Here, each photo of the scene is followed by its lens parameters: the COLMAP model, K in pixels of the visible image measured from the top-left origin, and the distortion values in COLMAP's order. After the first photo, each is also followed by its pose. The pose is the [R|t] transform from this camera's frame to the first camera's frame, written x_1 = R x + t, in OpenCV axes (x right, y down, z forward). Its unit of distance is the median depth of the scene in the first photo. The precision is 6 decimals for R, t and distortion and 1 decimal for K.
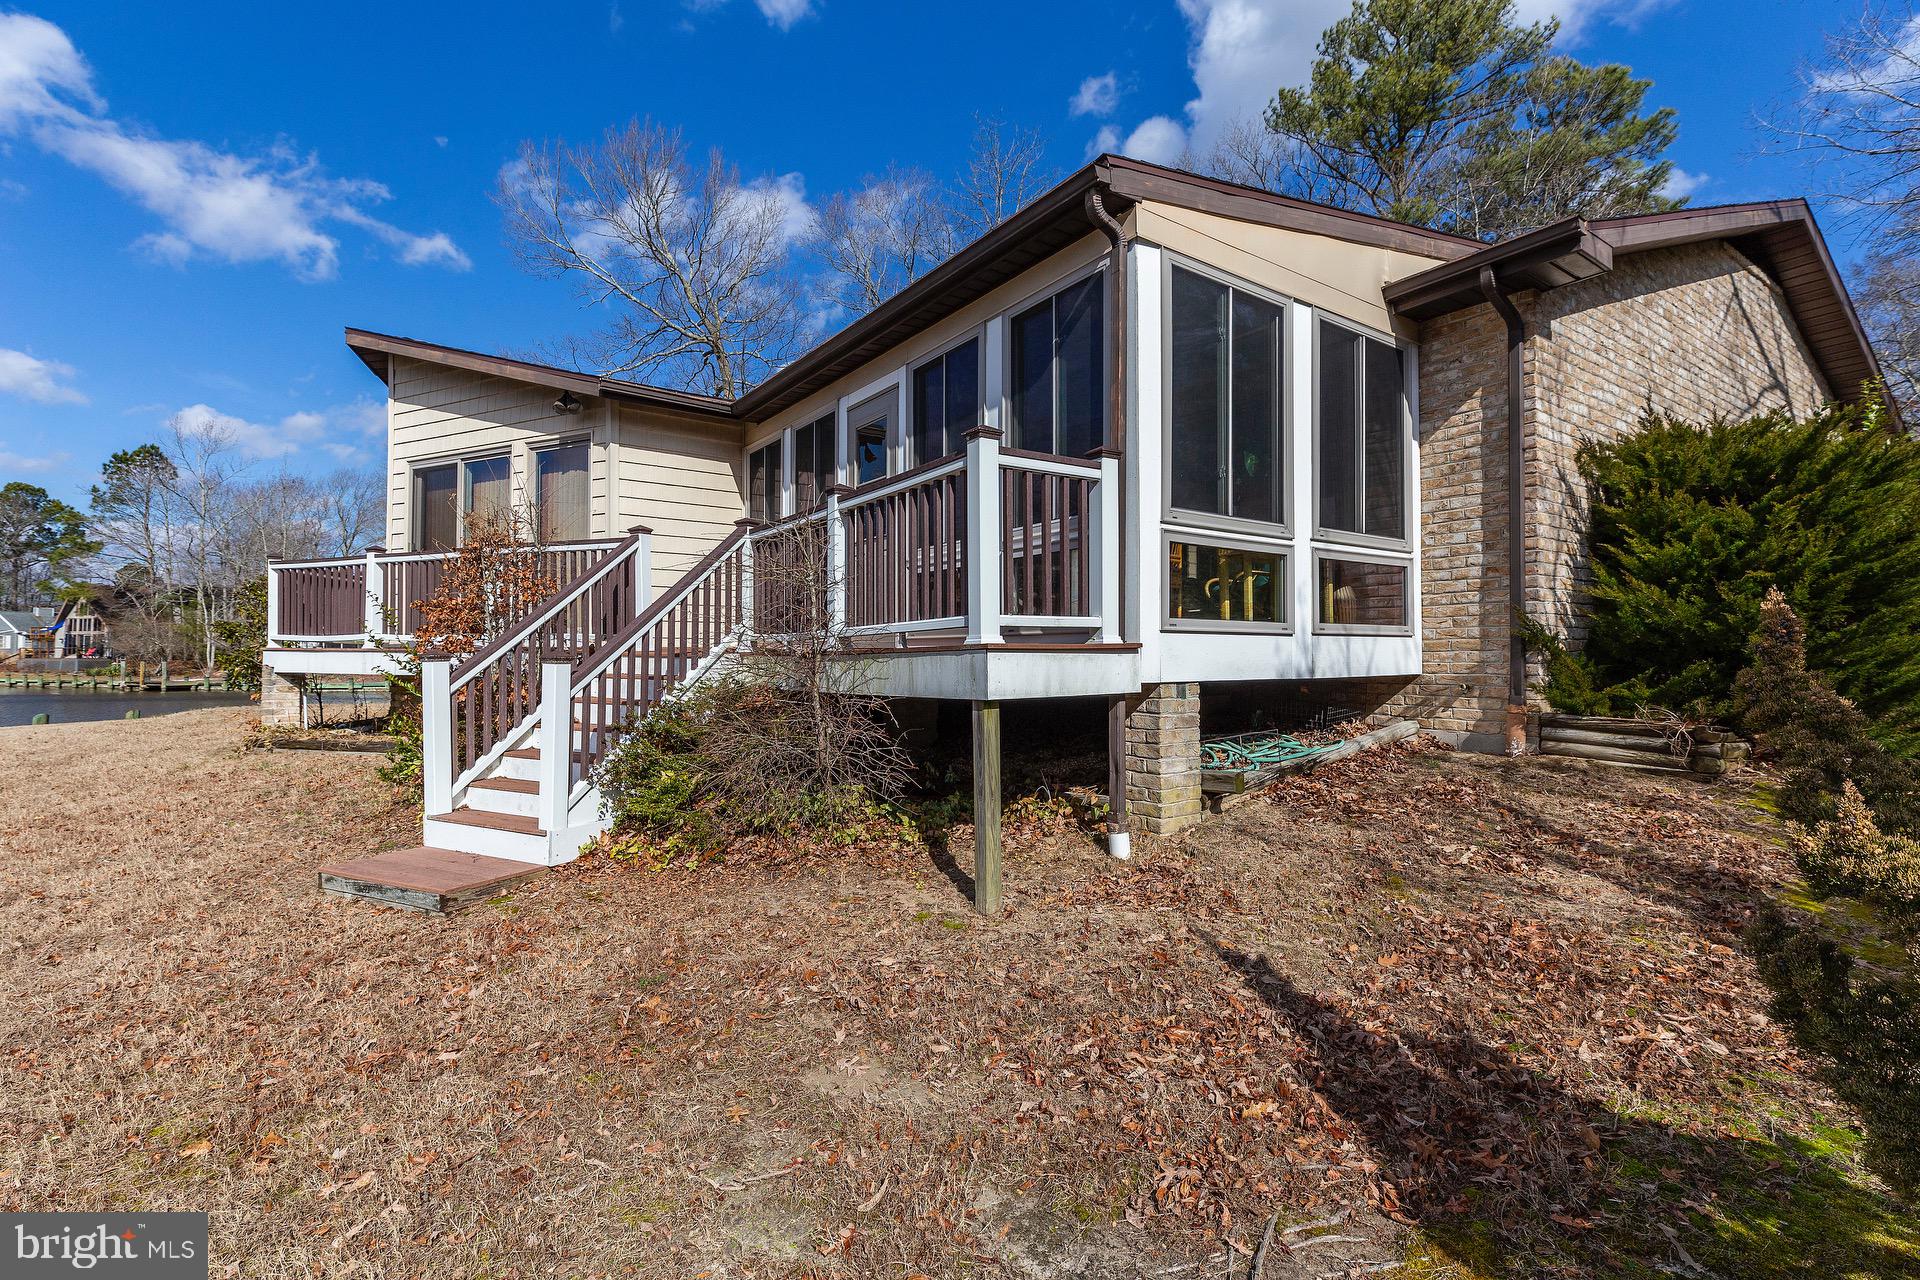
lens RADIAL K [[886.6, 0, 960.0], [0, 886.6, 640.0], [0, 0, 1]] dist [0.000120, 0.000339]
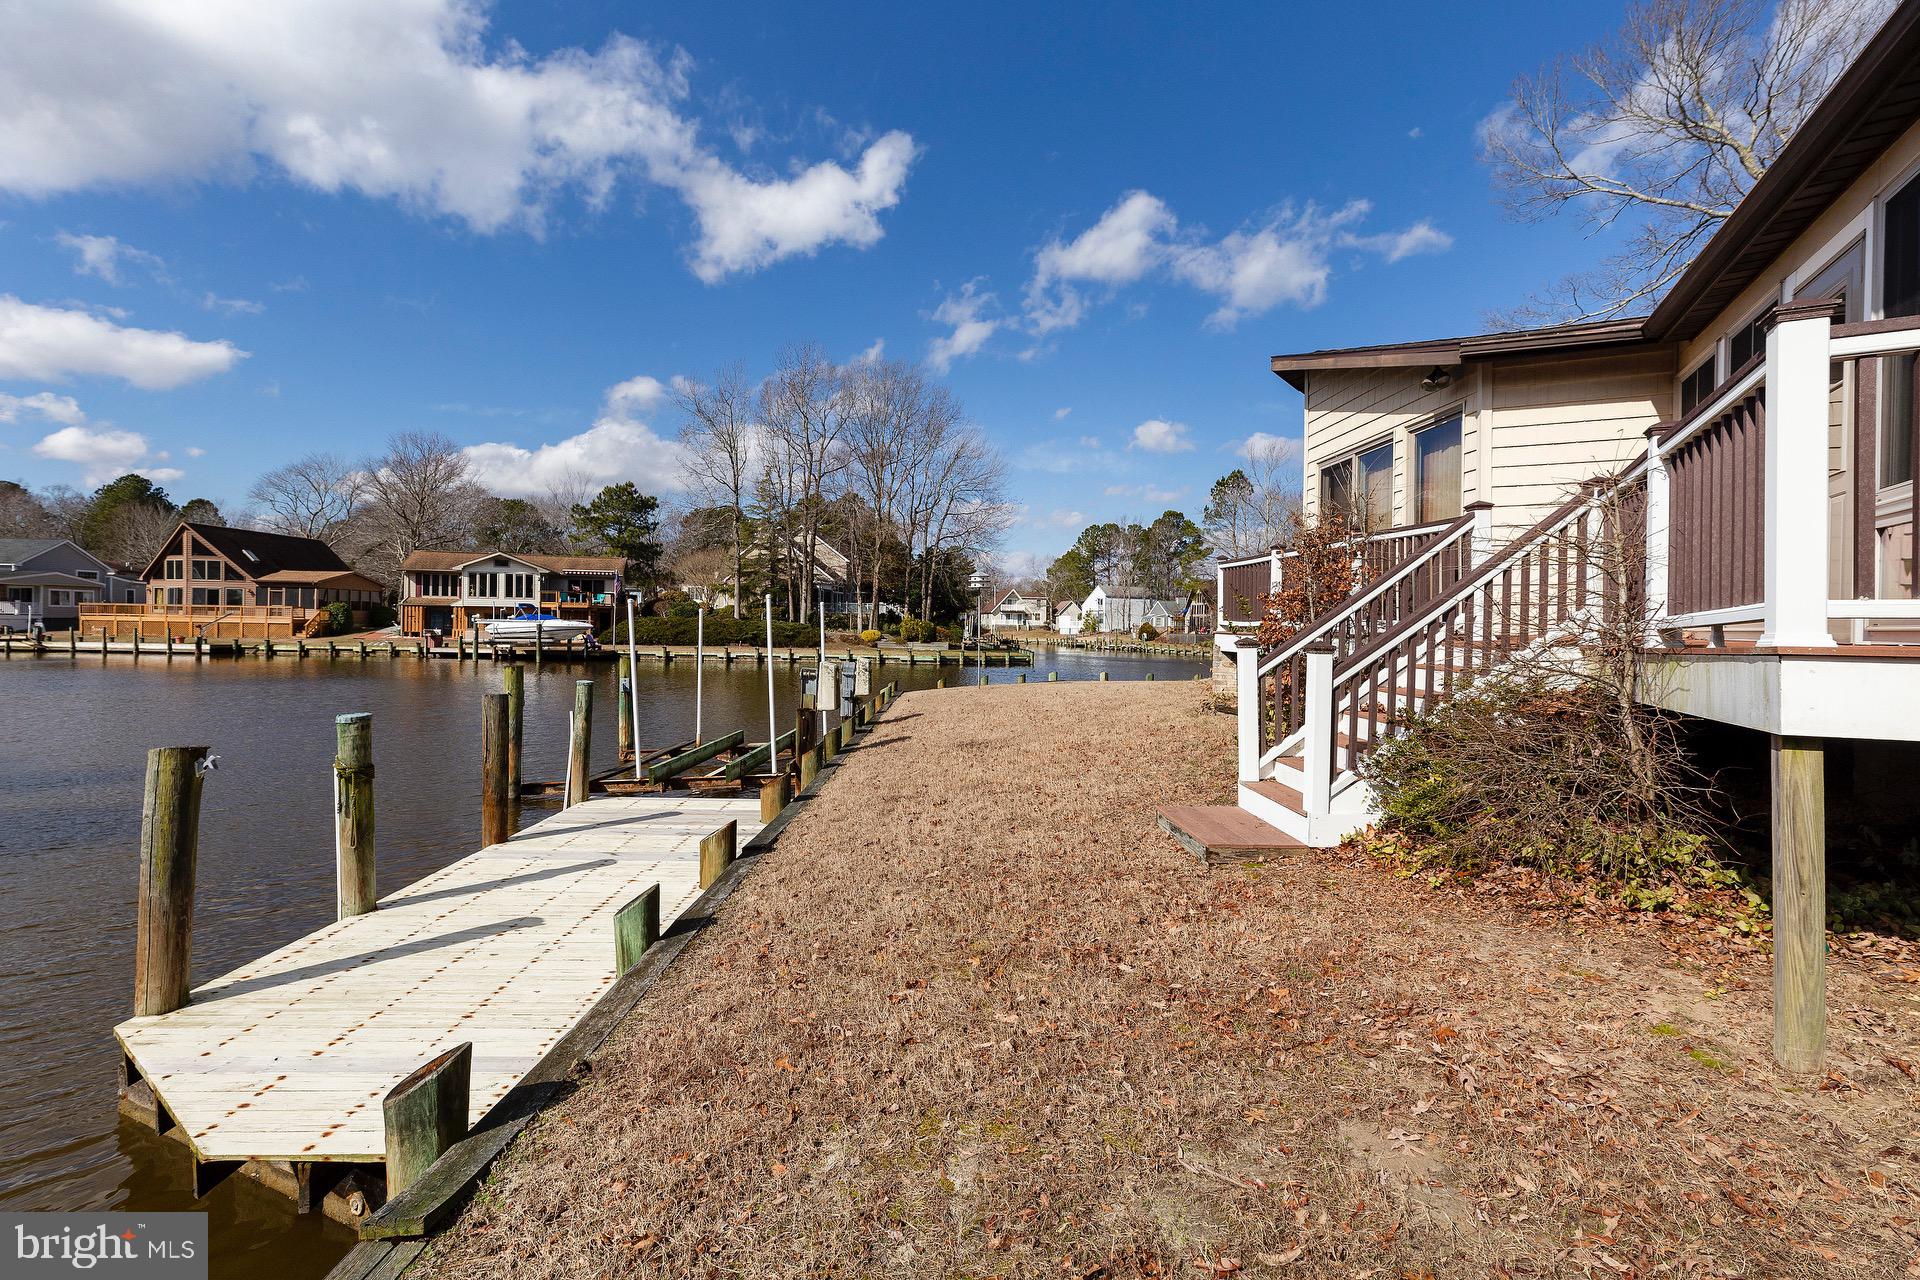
lens RADIAL K [[869.4, 0, 905.2], [0, 869.4, 626.4], [0, 0, 1]] dist [0.002774, 0.000694]
pose [[0.435285, 0.002970, -0.900288, 0.191743], [0.005111, 0.999970, 0.005770, -0.010169], [0.900278, -0.007113, 0.435257, 0.093543]]
